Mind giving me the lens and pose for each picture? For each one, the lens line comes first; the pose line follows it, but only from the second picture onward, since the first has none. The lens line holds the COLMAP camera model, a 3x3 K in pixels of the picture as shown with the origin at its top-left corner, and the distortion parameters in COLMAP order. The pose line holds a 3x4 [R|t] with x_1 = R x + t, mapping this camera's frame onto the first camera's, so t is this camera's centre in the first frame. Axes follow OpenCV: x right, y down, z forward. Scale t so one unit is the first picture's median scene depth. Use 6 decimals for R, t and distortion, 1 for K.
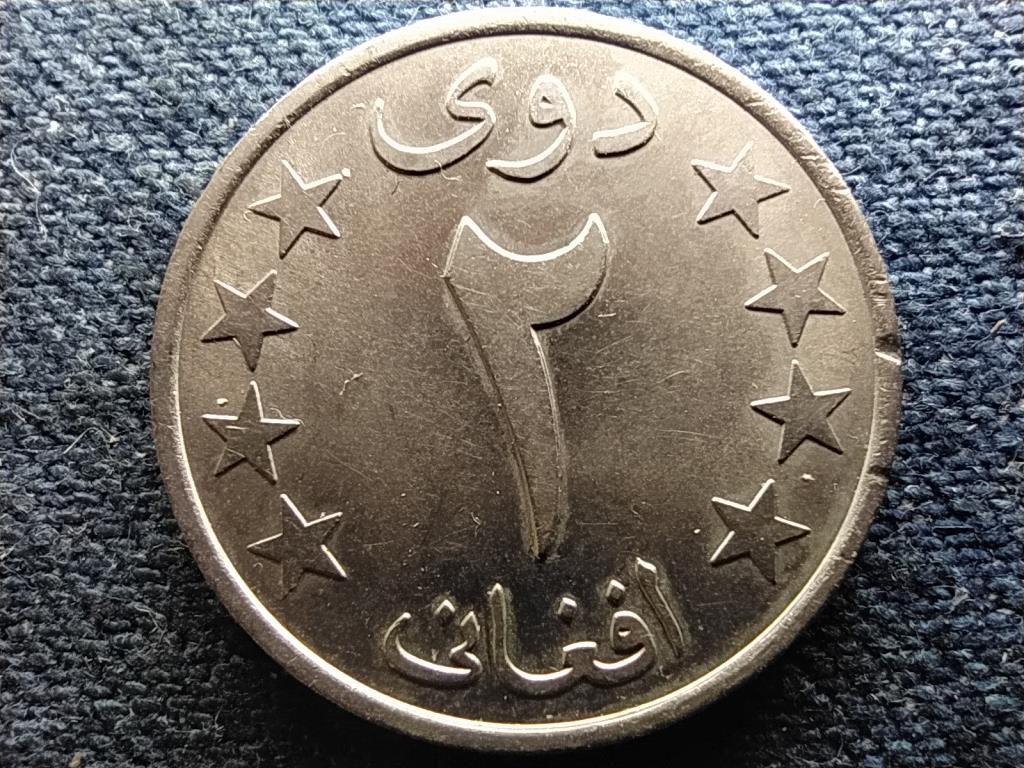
lens RADIAL K [[413.3, 0, 512.9], [0, 413.3, 378.9], [0, 0, 1]] dist [0.000469, -0.003401]
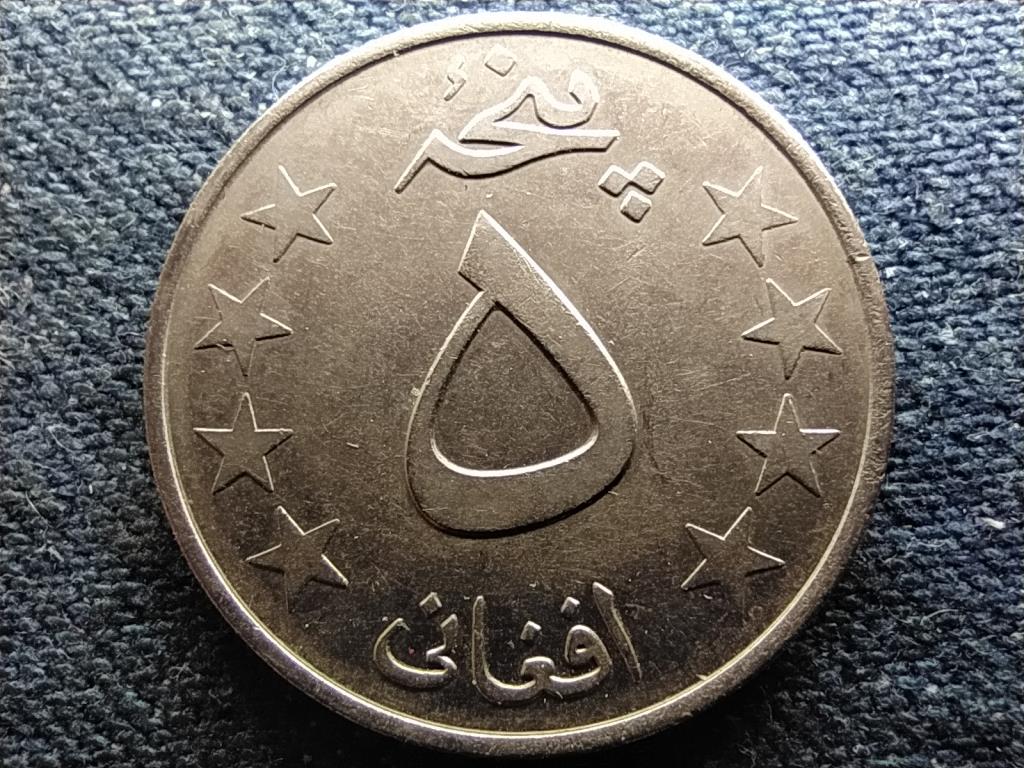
lens RADIAL K [[413.3, 0, 516.2], [0, 413.3, 378.9], [0, 0, 1]] dist [0.000469, -0.003401]
pose [[0.998756, -0.049797, 0.002606, -0.644304], [0.049789, 0.998755, 0.003074, 0.242623], [-0.002756, -0.002941, 0.999992, -0.085362]]
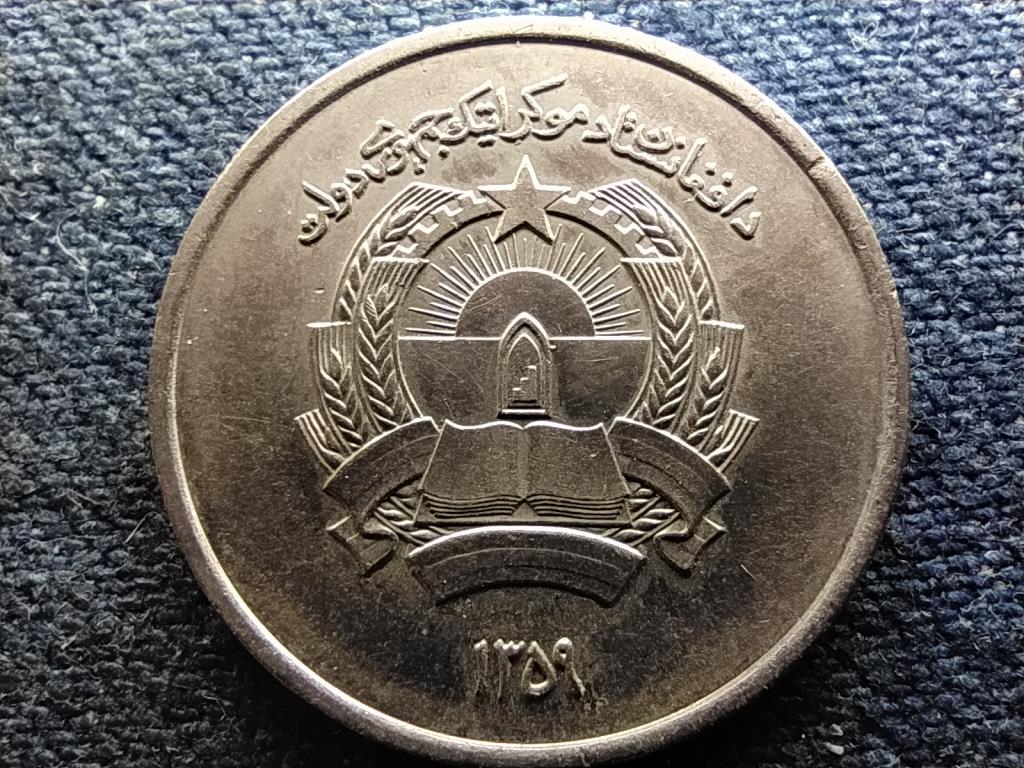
lens RADIAL K [[413.3, 0, 515.6], [0, 413.3, 386.8], [0, 0, 1]] dist [0.000469, -0.003401]
pose [[0.999643, -0.026702, -0.001368, -0.143839], [0.026705, 0.999640, 0.002414, -0.155125], [0.001303, -0.002450, 0.999996, 0.021109]]
